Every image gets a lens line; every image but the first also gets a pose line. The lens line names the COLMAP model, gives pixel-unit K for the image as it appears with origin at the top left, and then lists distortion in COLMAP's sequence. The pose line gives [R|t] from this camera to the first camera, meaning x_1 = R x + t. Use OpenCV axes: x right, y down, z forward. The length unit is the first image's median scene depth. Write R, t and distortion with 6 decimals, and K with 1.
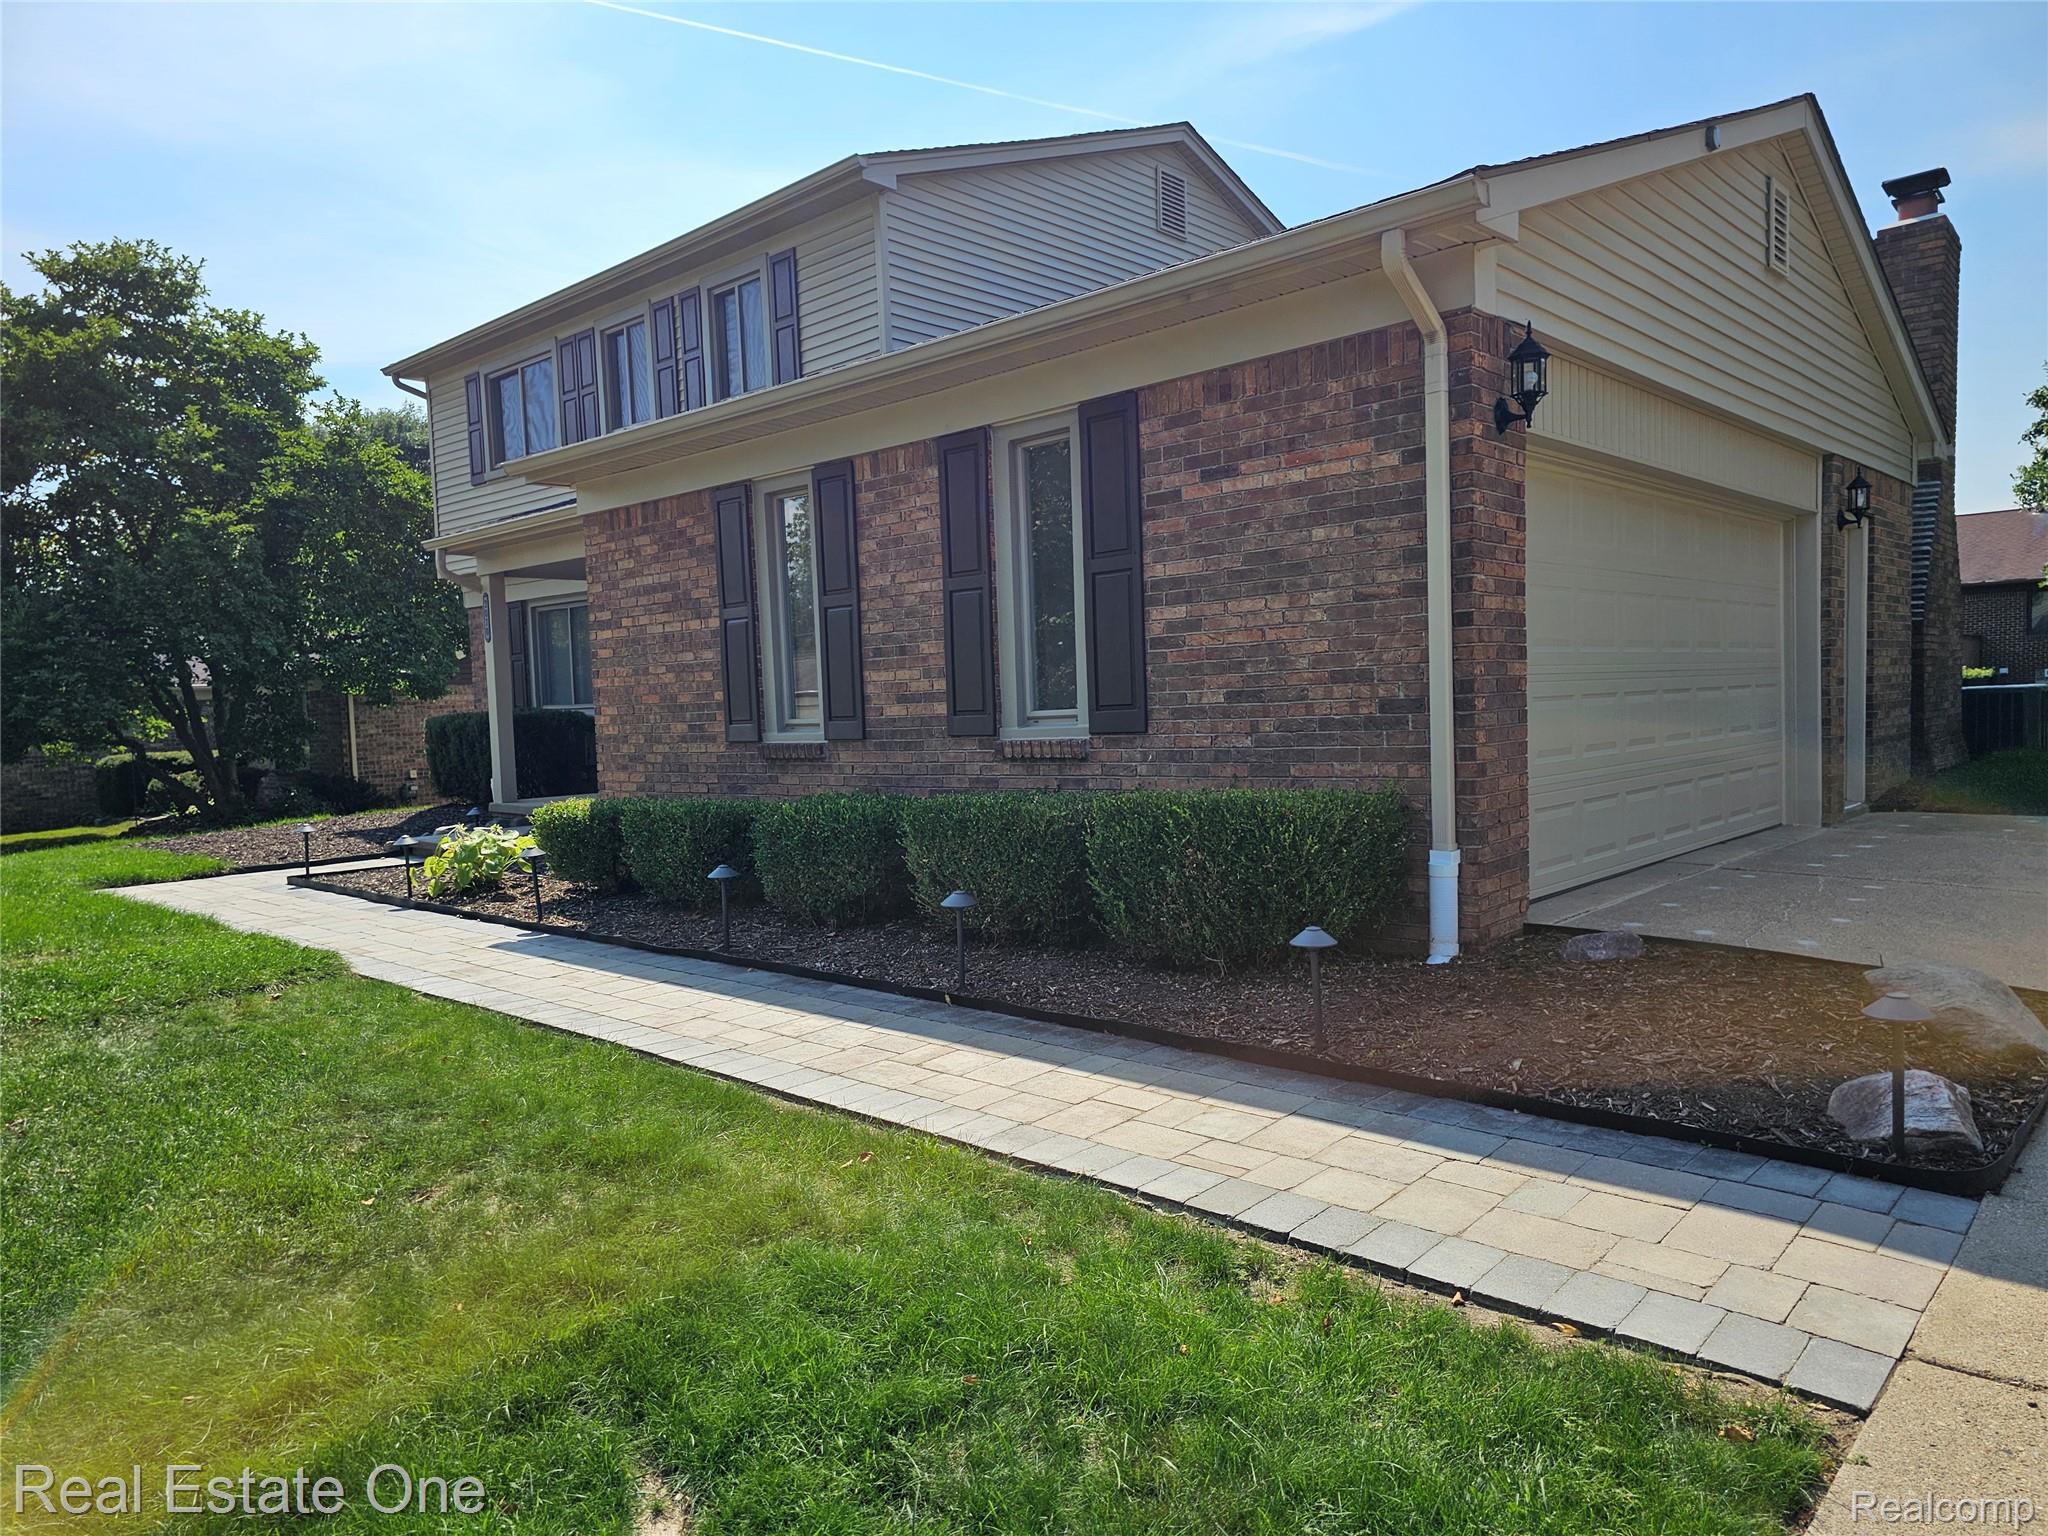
lens RADIAL K [[1375.0, 0, 1031.1], [0, 1375.0, 782.6], [0, 0, 1]] dist [0.036377, -0.017116]
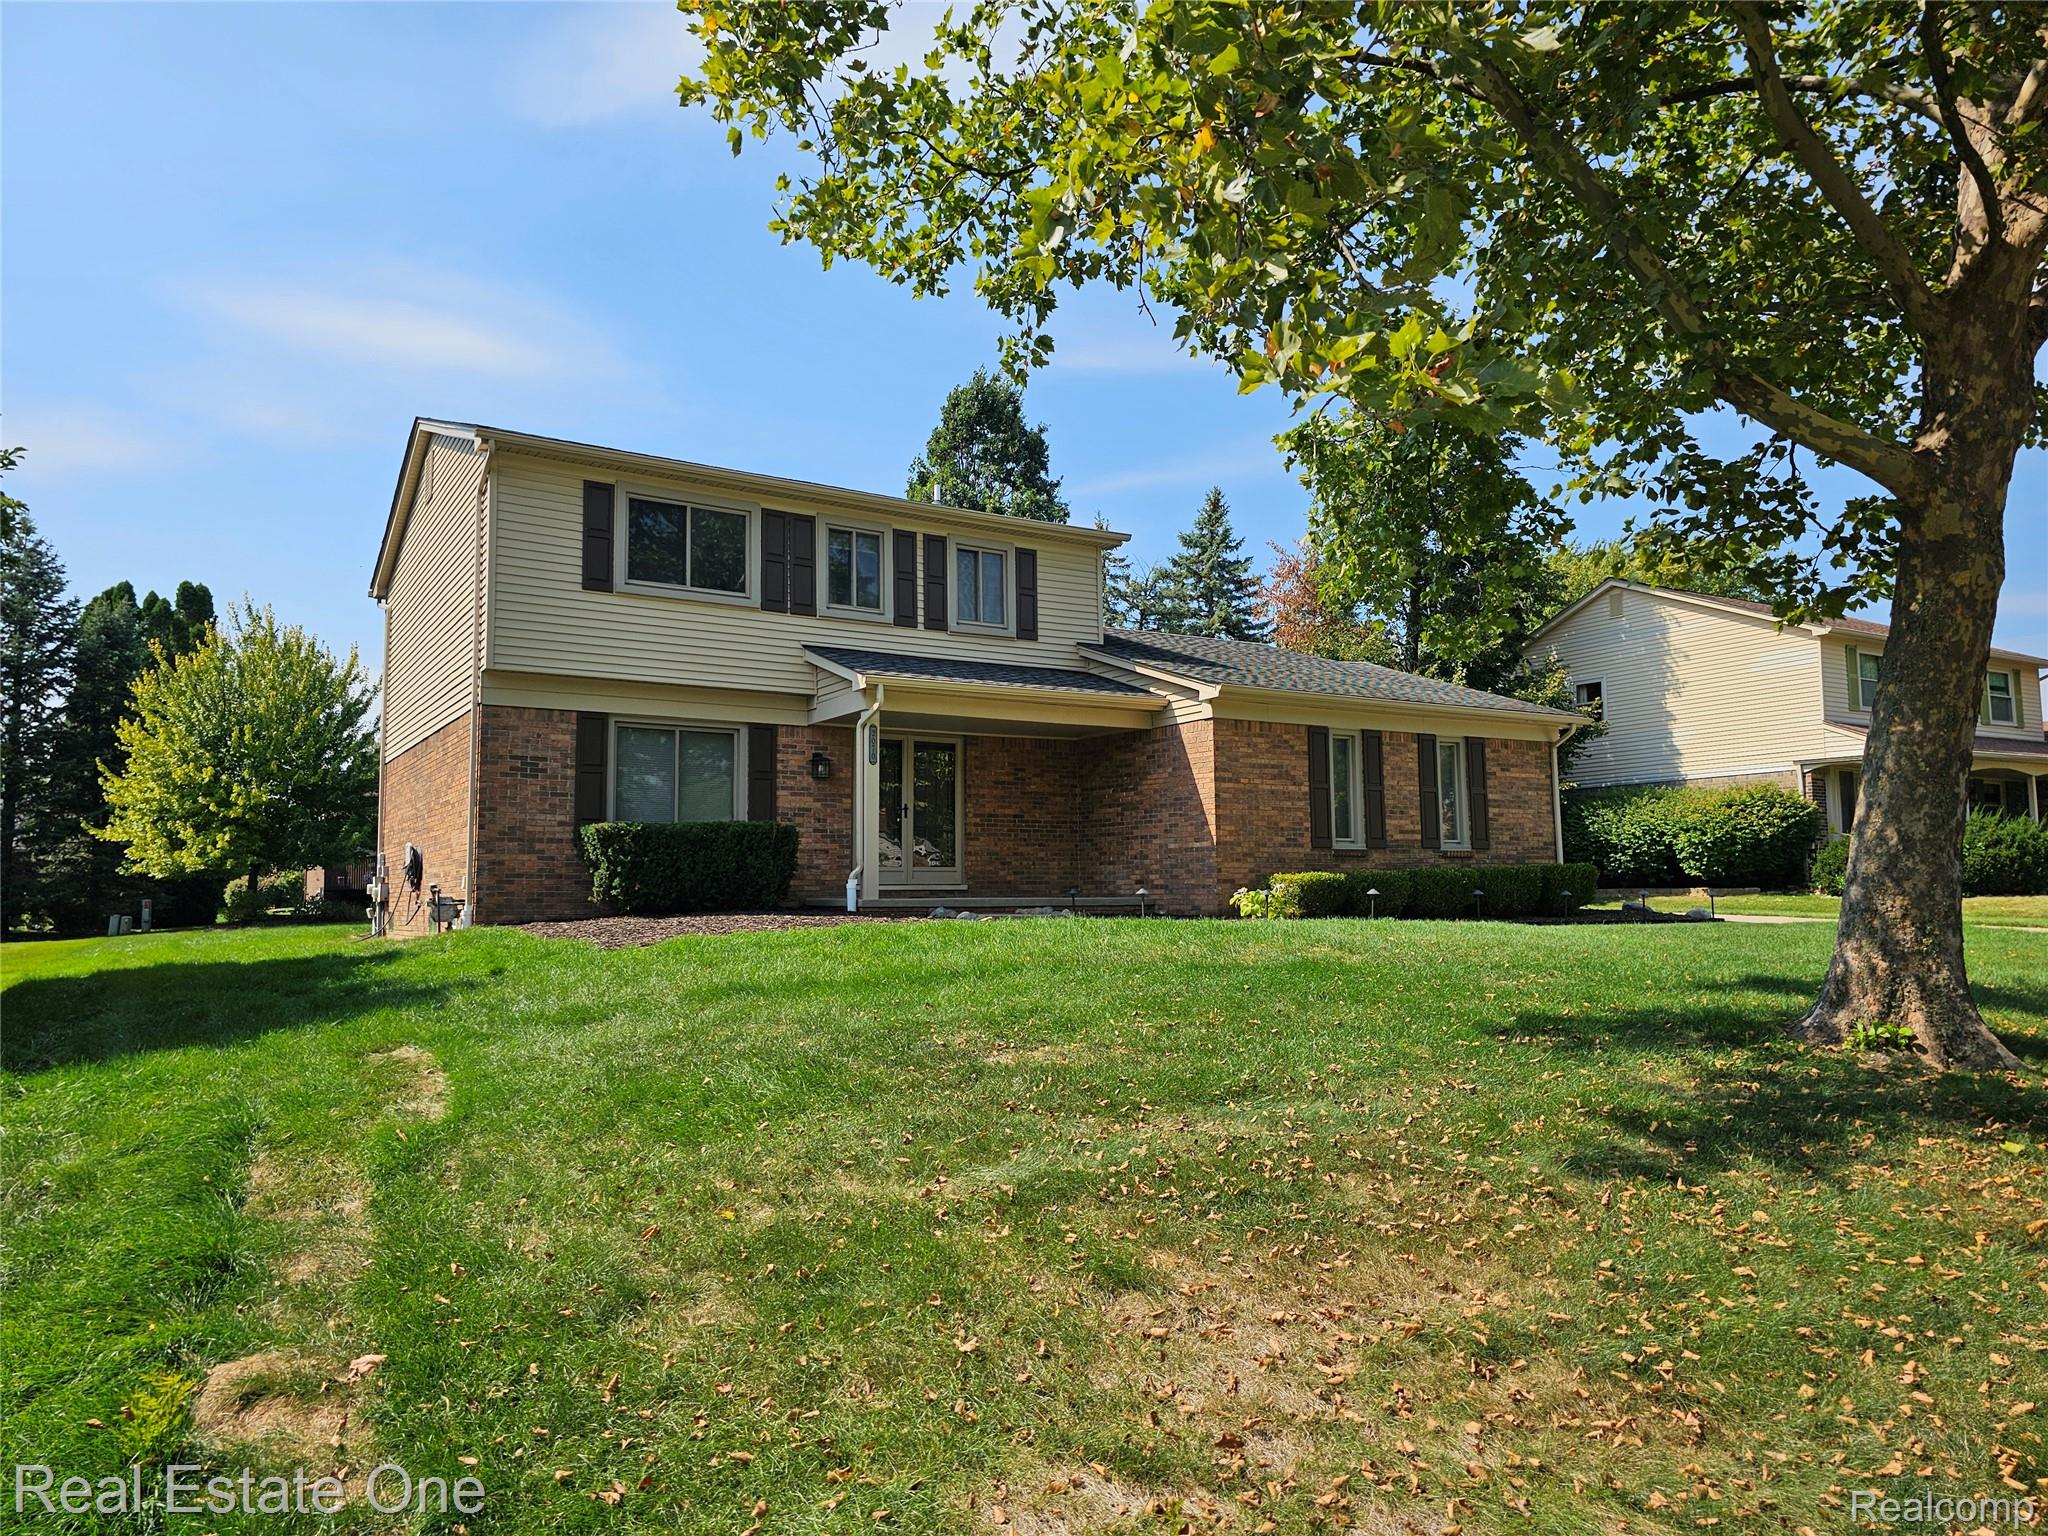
lens RADIAL K [[1375.0, 0, 1011.1], [0, 1375.0, 765.6], [0, 0, 1]] dist [0.036377, -0.017116]
pose [[0.279668, 0.124487, 0.951992, -2.253524], [0.054545, 0.987897, -0.145206, 0.119959], [-0.958546, 0.092536, 0.269493, 0.849215]]
